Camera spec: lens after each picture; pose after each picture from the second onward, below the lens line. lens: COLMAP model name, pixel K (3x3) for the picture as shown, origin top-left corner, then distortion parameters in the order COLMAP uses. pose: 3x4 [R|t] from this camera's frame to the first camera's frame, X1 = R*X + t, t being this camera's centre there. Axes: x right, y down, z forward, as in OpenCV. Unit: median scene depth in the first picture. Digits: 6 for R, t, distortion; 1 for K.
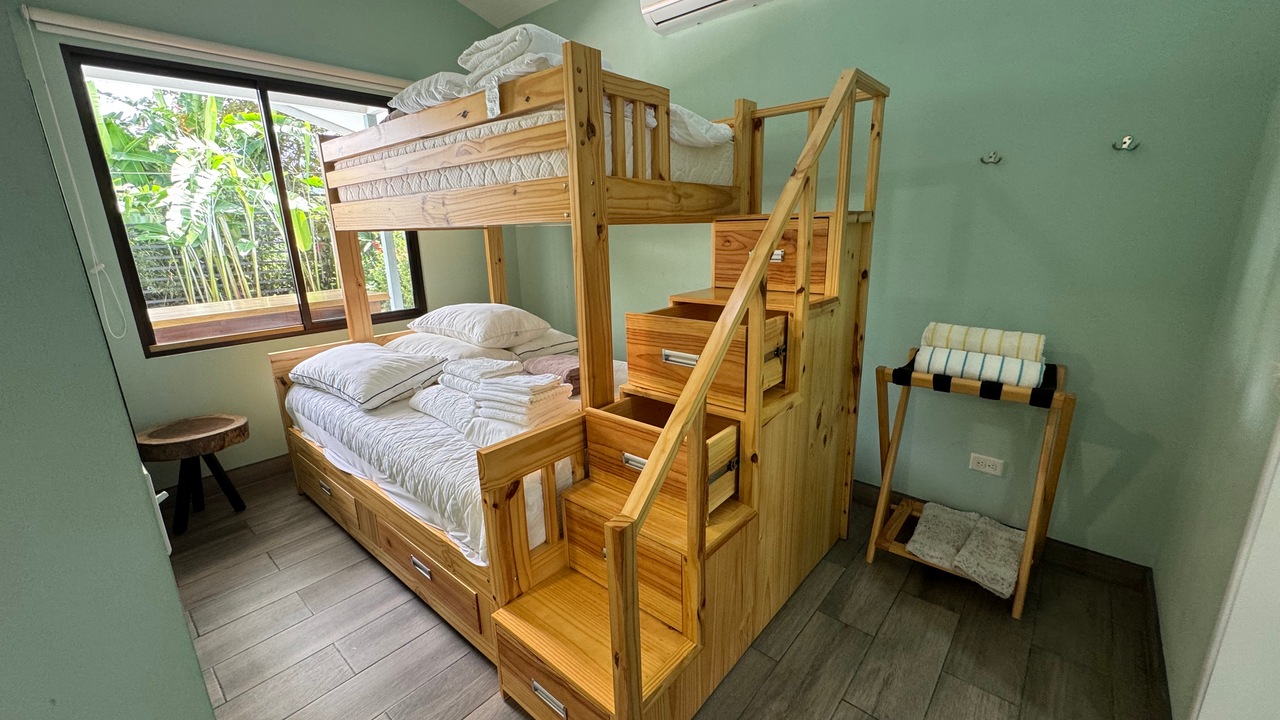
lens RADIAL K [[512.2, 0, 642.0], [0, 512.2, 359.8], [0, 0, 1]] dist [-0.002697, 0.000130]
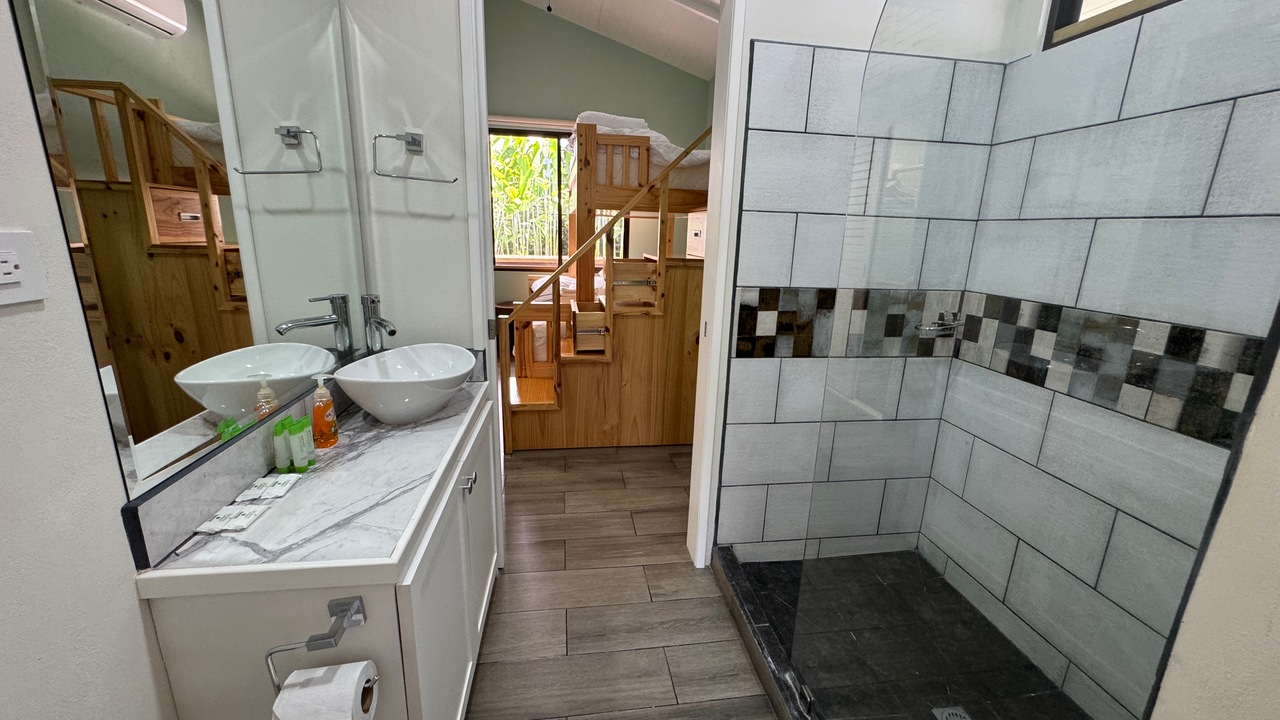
lens RADIAL K [[512.2, 0, 642.0], [0, 512.2, 359.8], [0, 0, 1]] dist [-0.002697, 0.000130]
pose [[0.763998, 0.205953, -0.611466, 1.365075], [-0.210720, 0.975367, 0.065236, 0.131442], [0.609840, 0.079008, 0.788577, -0.392768]]
